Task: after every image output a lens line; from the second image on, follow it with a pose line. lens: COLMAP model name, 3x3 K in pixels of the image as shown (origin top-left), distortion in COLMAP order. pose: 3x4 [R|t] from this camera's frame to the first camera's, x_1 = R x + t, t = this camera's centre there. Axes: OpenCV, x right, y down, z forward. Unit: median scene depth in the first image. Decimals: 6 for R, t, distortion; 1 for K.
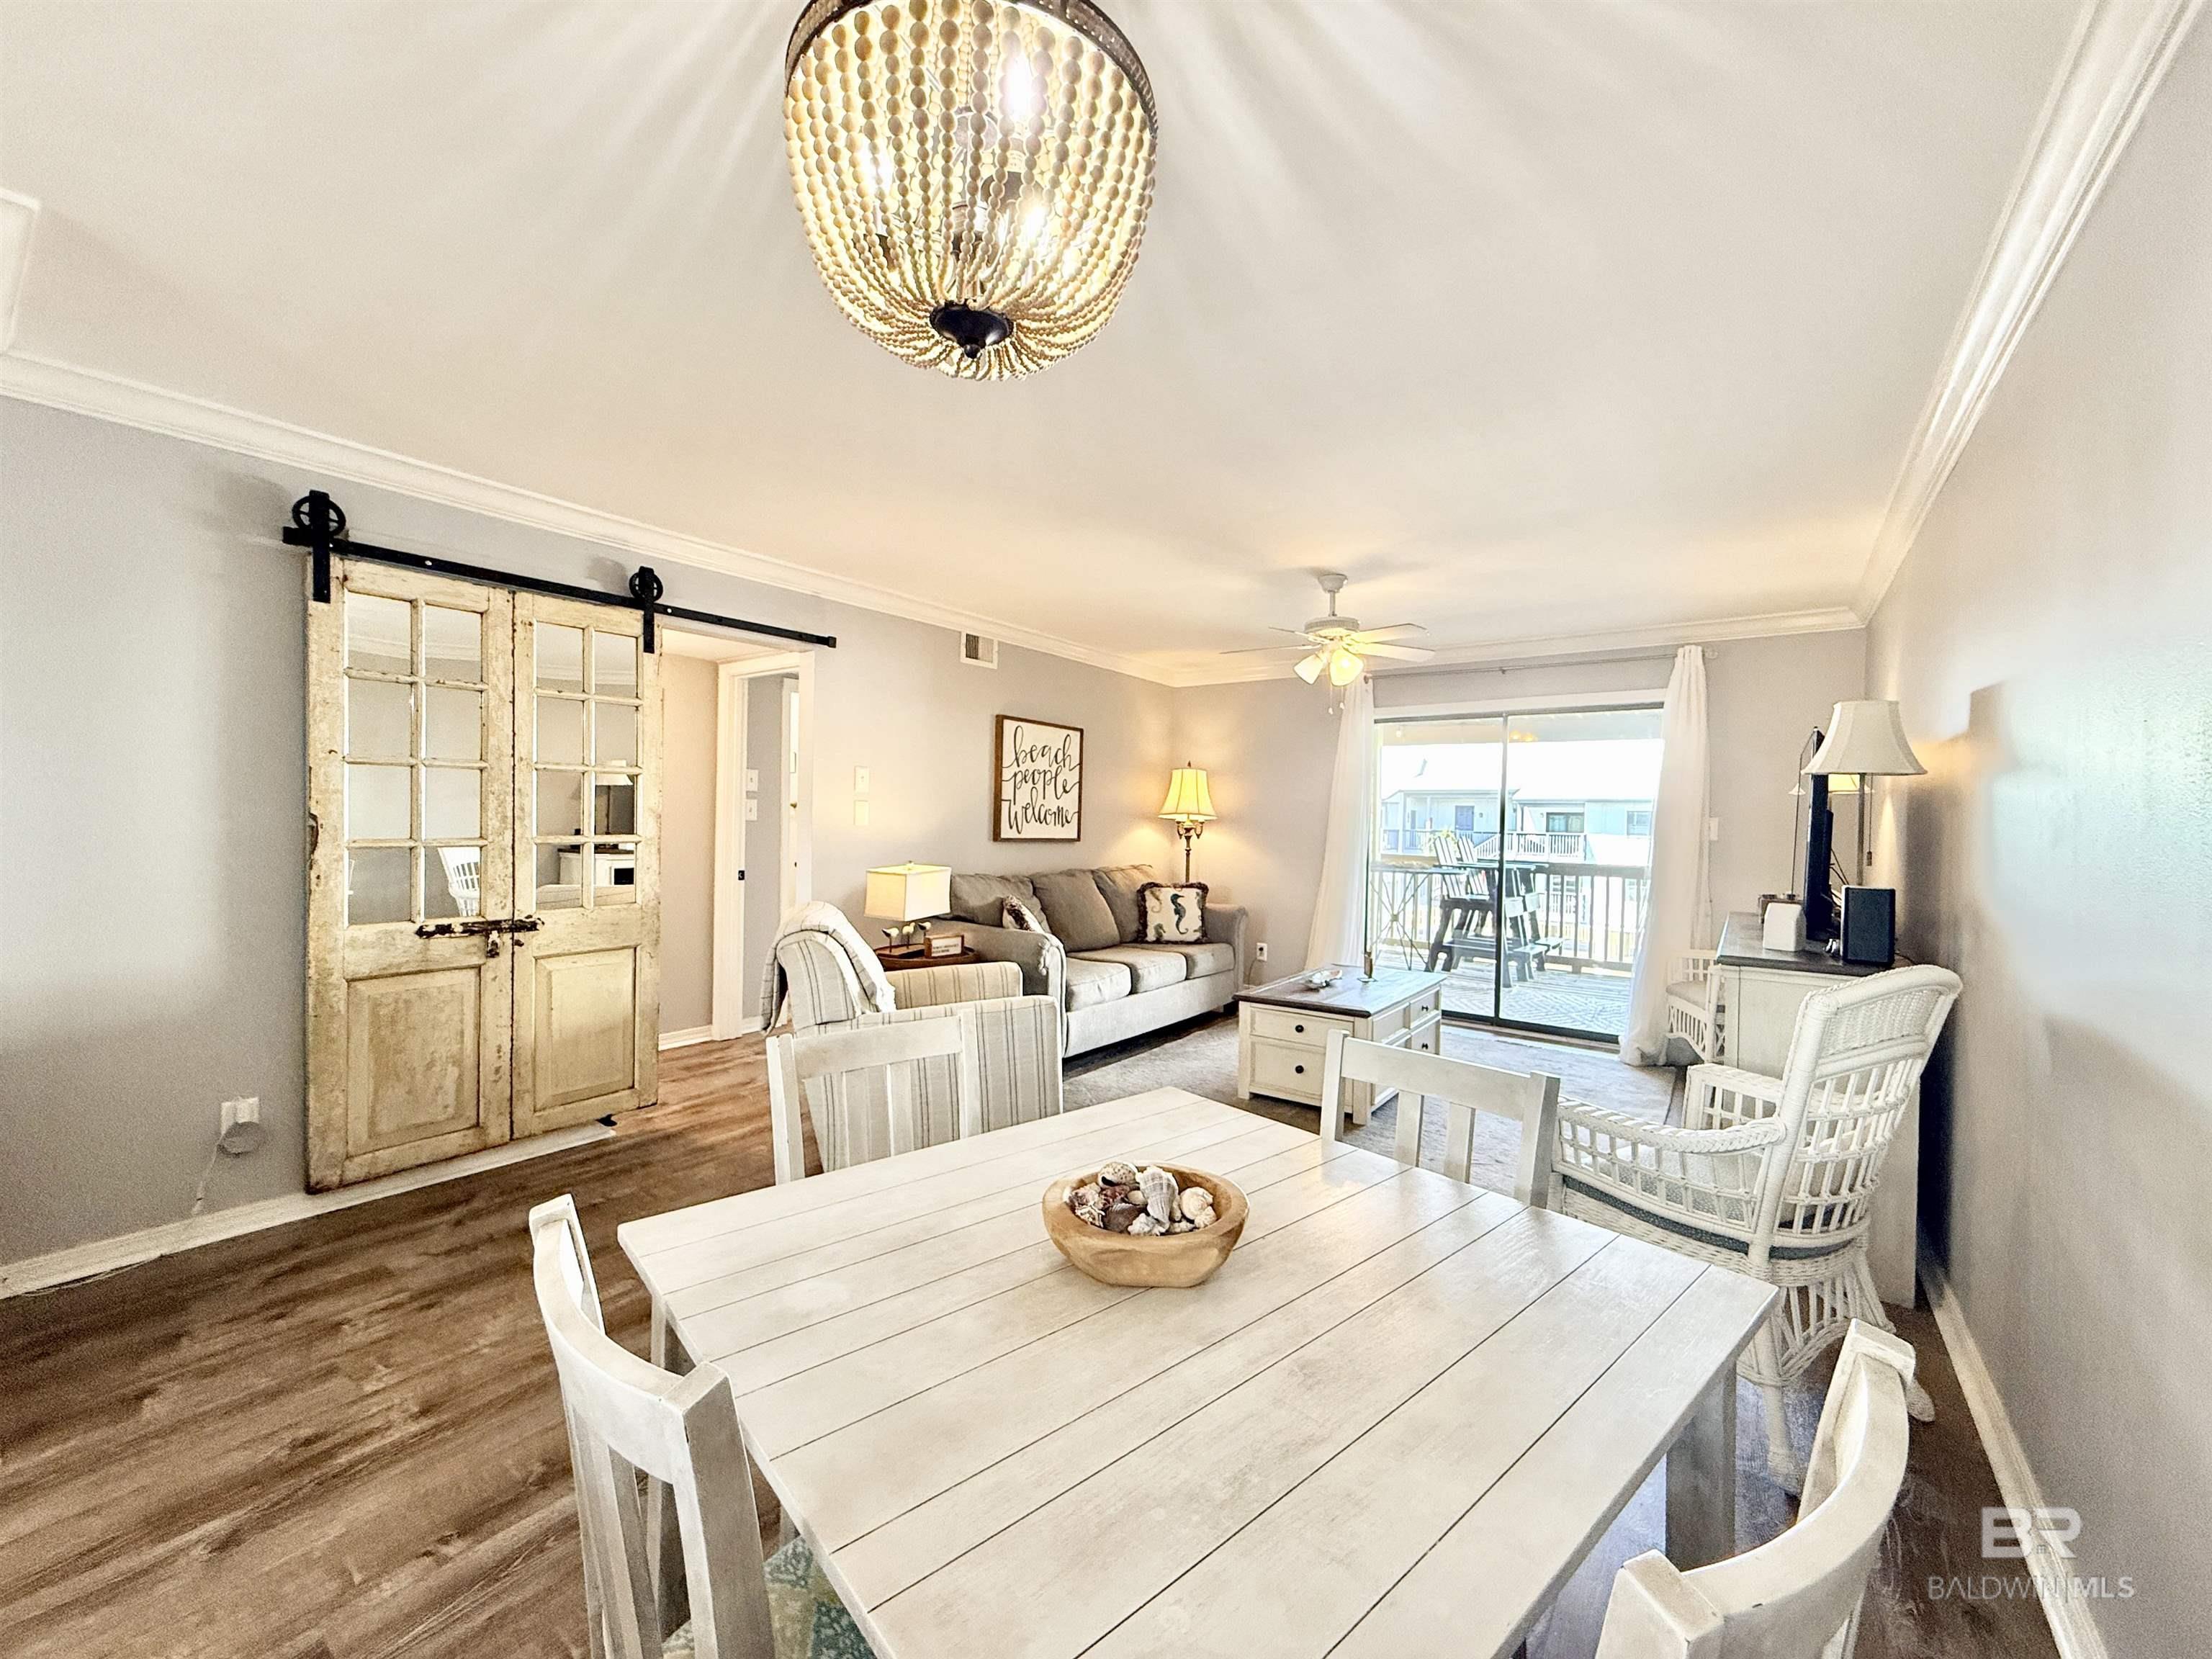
lens RADIAL K [[881.9, 0, 1101.4], [0, 881.9, 828.5], [0, 0, 1]] dist [0.000383, -0.000237]
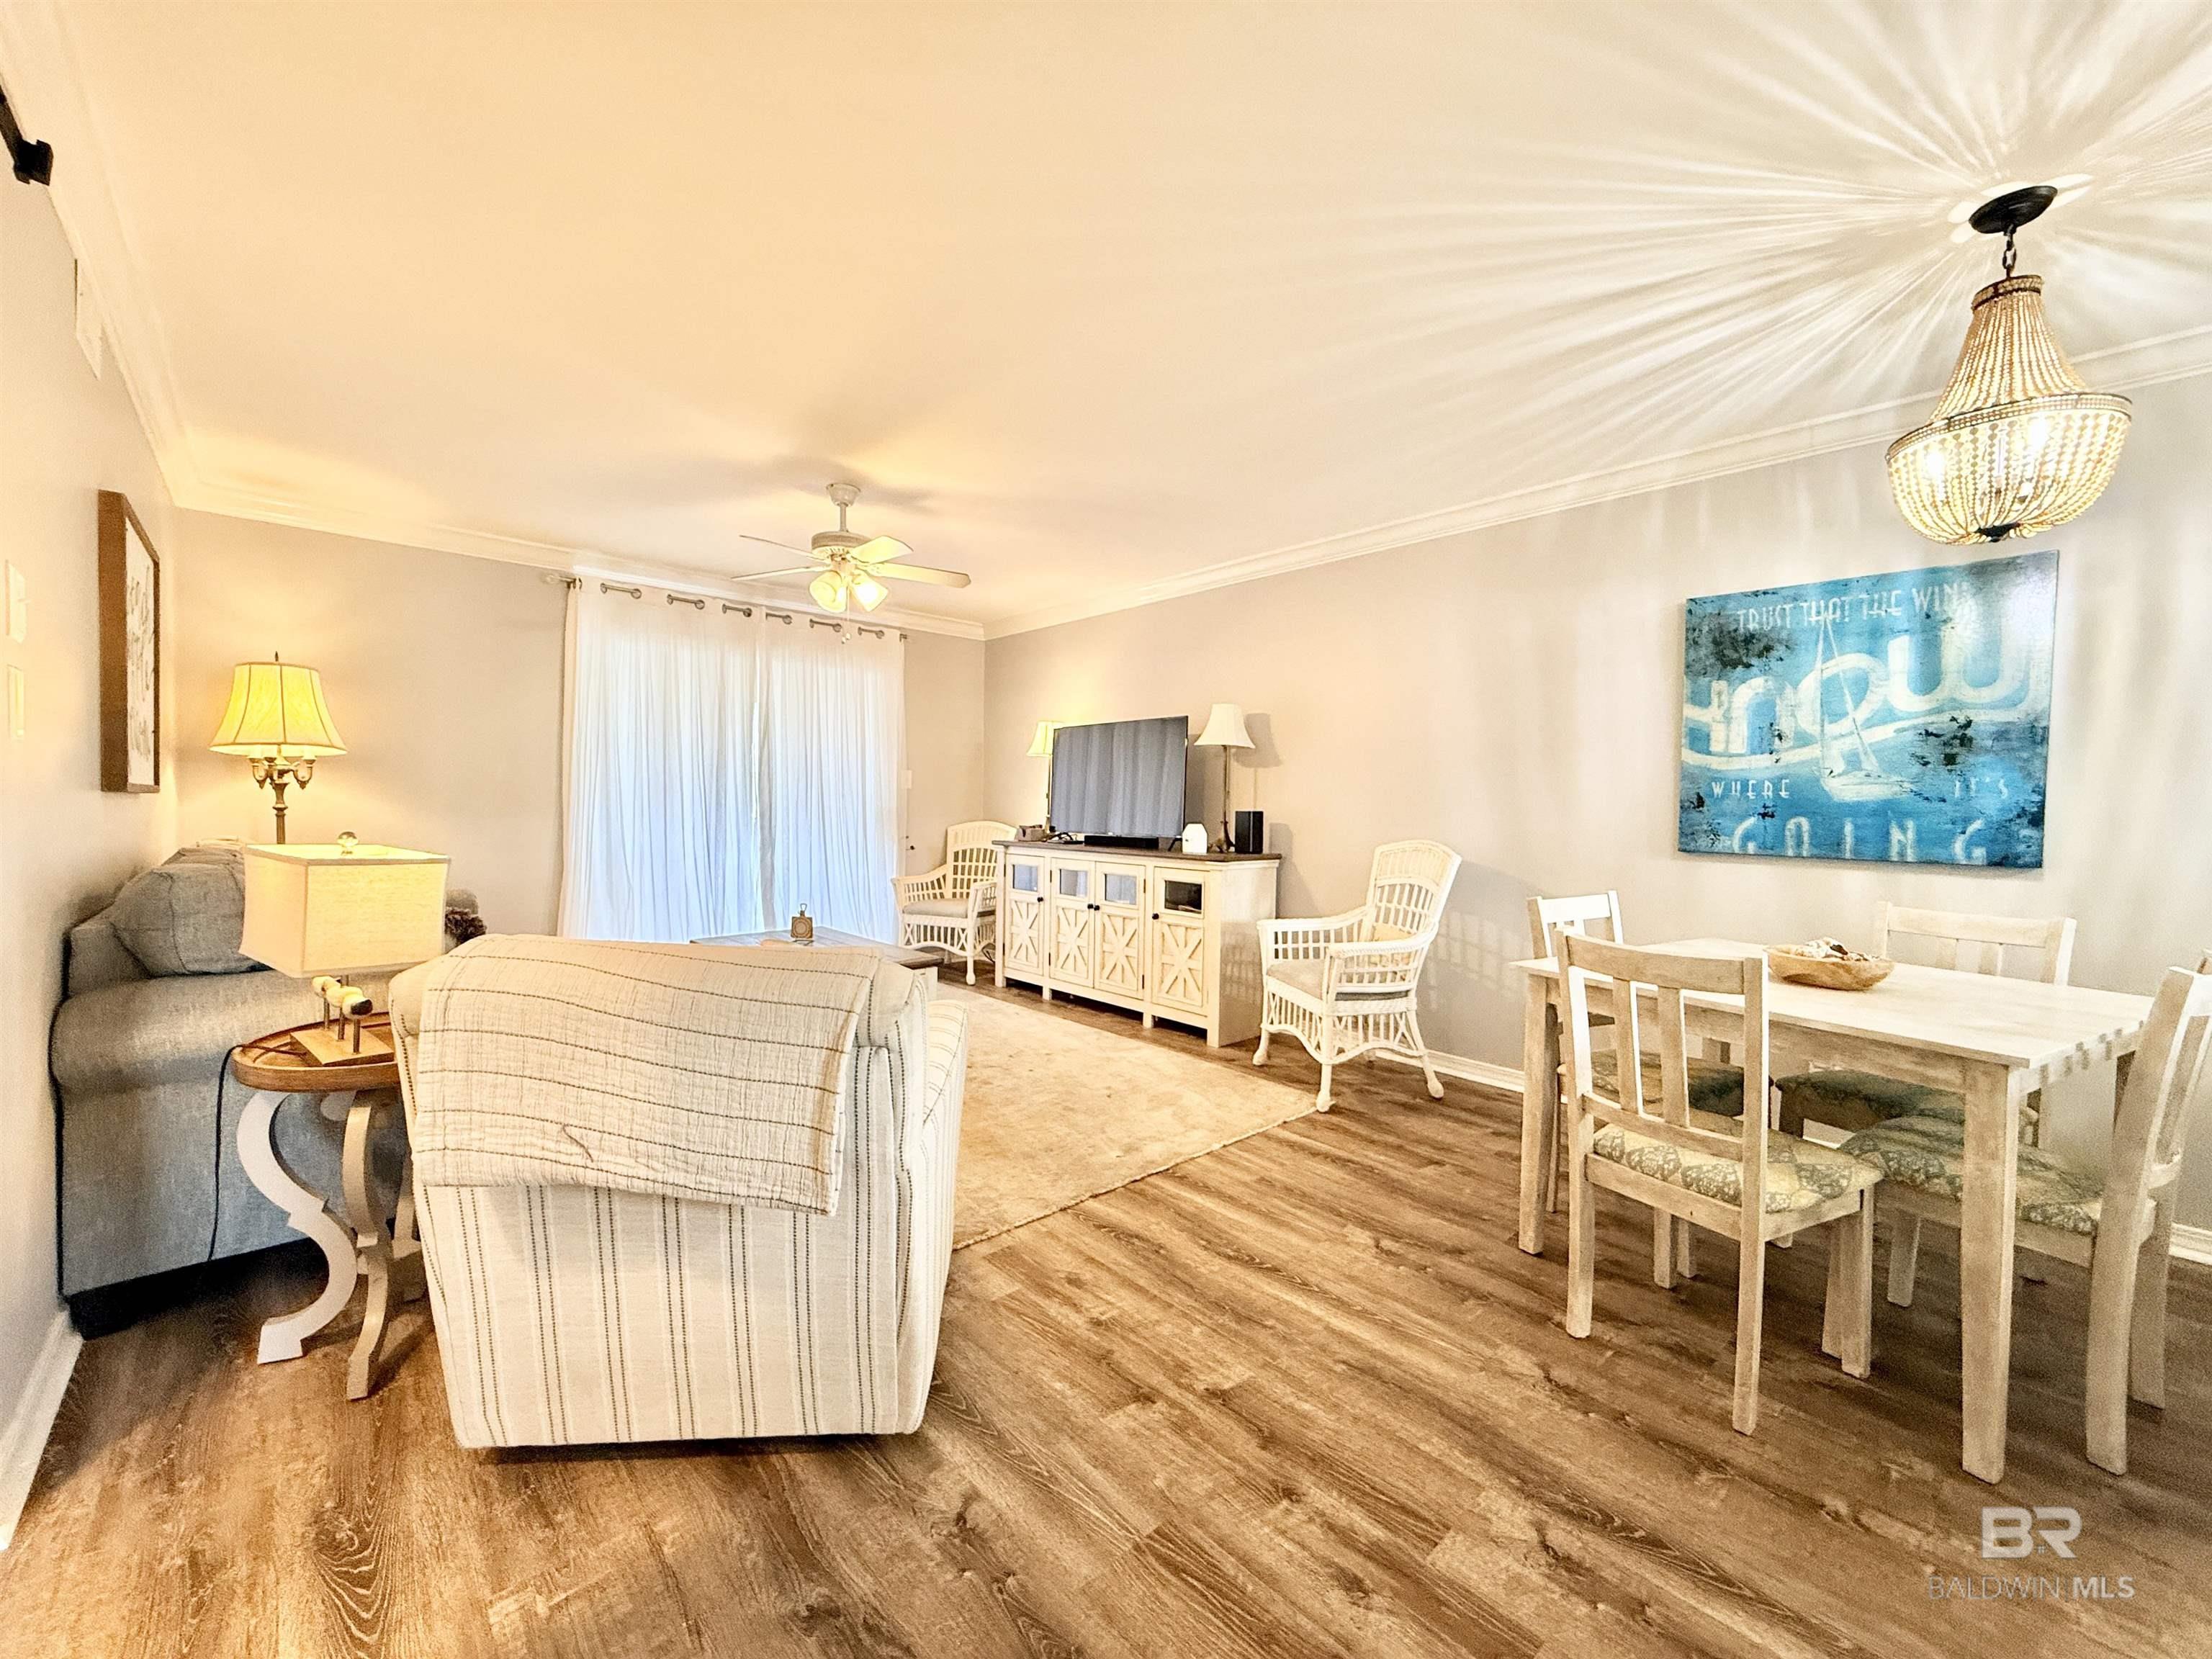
lens RADIAL K [[884.0, 0, 1101.6], [0, 884.0, 828.6], [0, 0, 1]] dist [-0.000427, 0.000452]
pose [[0.196758, -0.043781, 0.979474, -0.753298], [-0.004388, 0.998953, 0.045533, 0.018611], [-0.980442, -0.013257, 0.196360, 0.754661]]
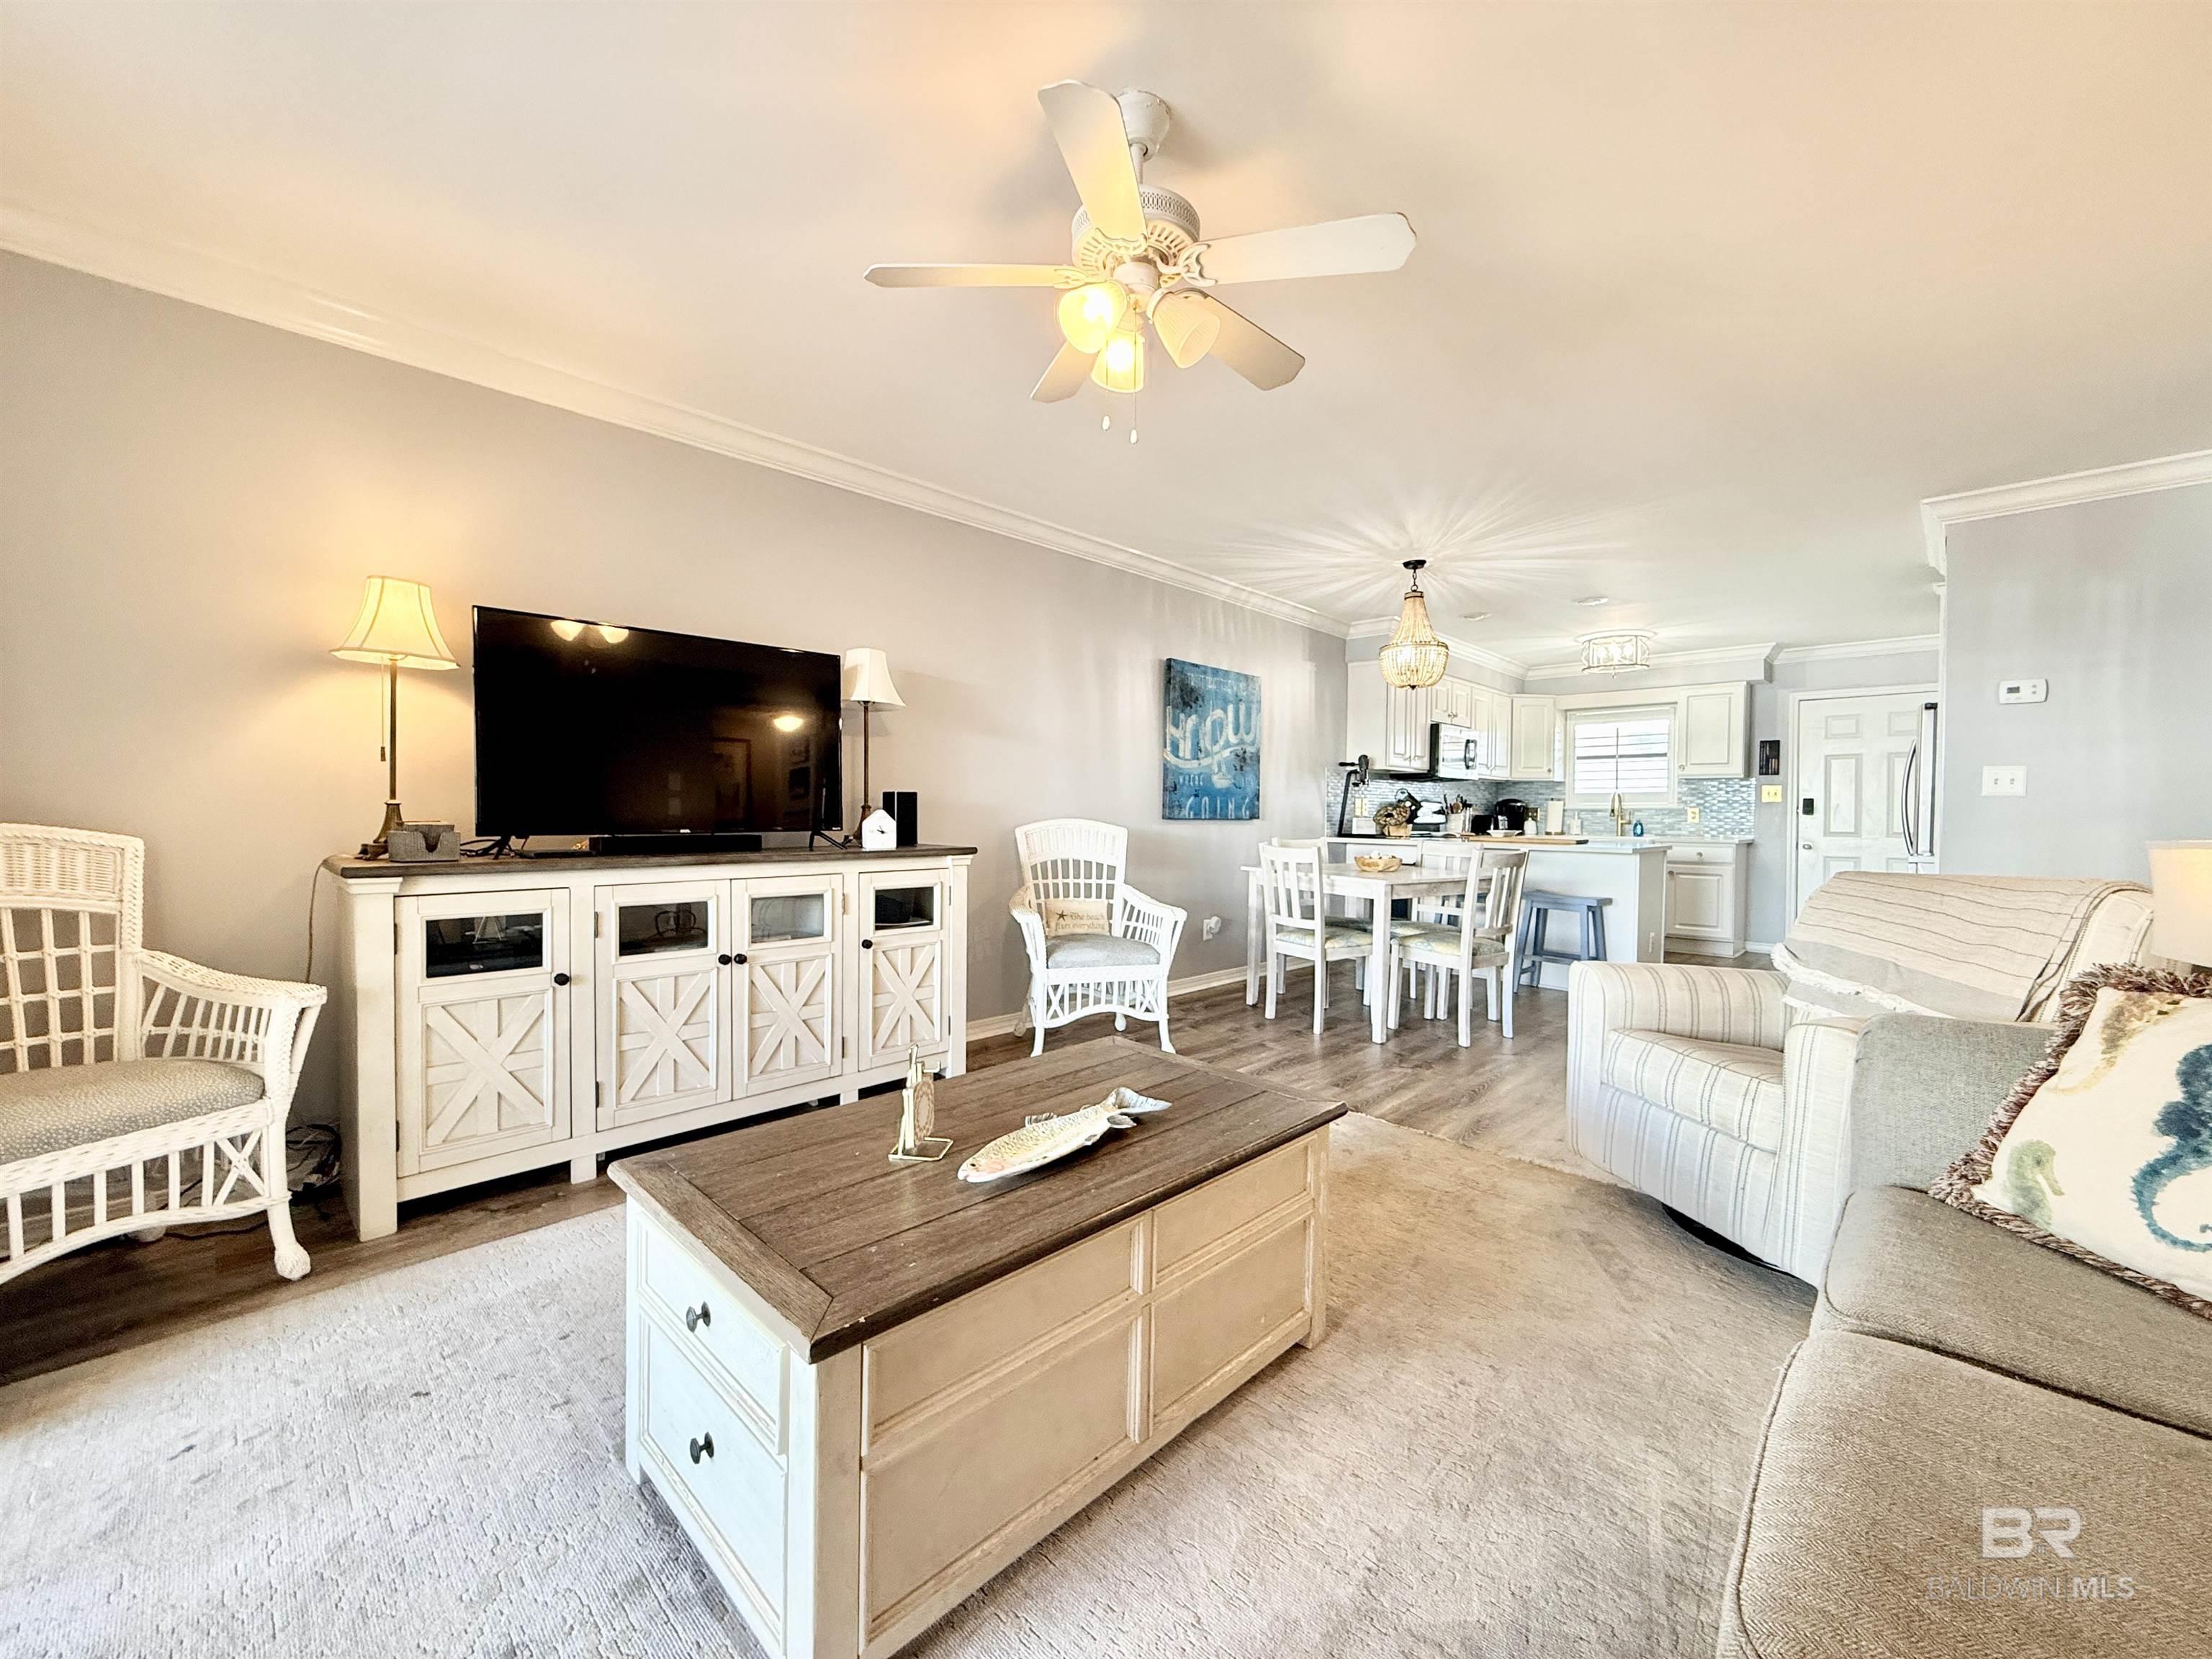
lens RADIAL K [[883.3, 0, 1101.0], [0, 883.3, 828.4], [0, 0, 1]] dist [0.000466, -0.000269]
pose [[-0.989827, -0.031111, 0.138836, 0.278842], [-0.026783, 0.999099, 0.032933, 0.056465], [-0.139735, 0.028880, -0.989768, 1.901467]]
